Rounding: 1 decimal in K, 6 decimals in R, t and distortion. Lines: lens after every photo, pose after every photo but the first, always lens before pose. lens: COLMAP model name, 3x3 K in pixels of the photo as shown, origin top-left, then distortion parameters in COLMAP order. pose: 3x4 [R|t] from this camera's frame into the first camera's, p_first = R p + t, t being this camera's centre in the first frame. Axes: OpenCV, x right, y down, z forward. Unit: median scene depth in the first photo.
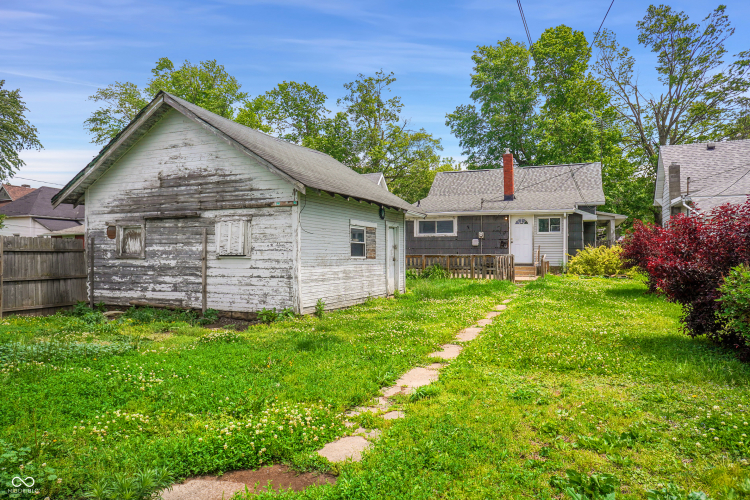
lens RADIAL K [[521.5, 0, 371.7], [0, 521.5, 249.7], [0, 0, 1]] dist [-0.034060, 0.018013]
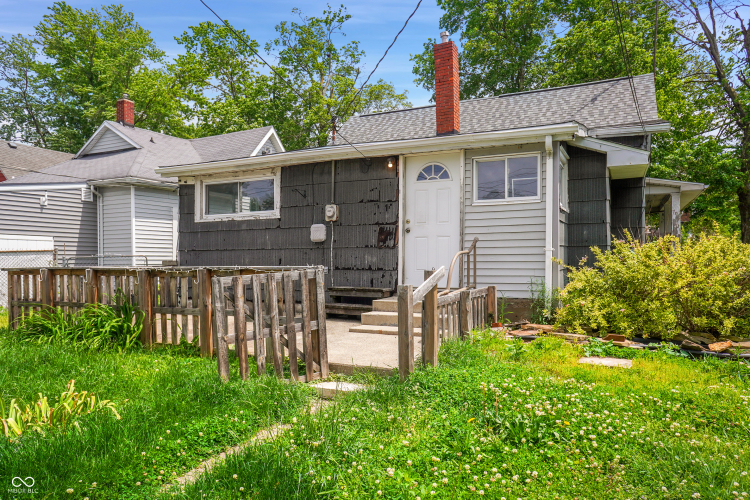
lens RADIAL K [[521.5, 0, 379.1], [0, 521.5, 254.7], [0, 0, 1]] dist [-0.034060, 0.018013]
pose [[0.998183, -0.005696, -0.059979, 0.266518], [0.005571, 0.999982, -0.002262, 0.003228], [0.059991, 0.001924, 0.998197, 0.623553]]
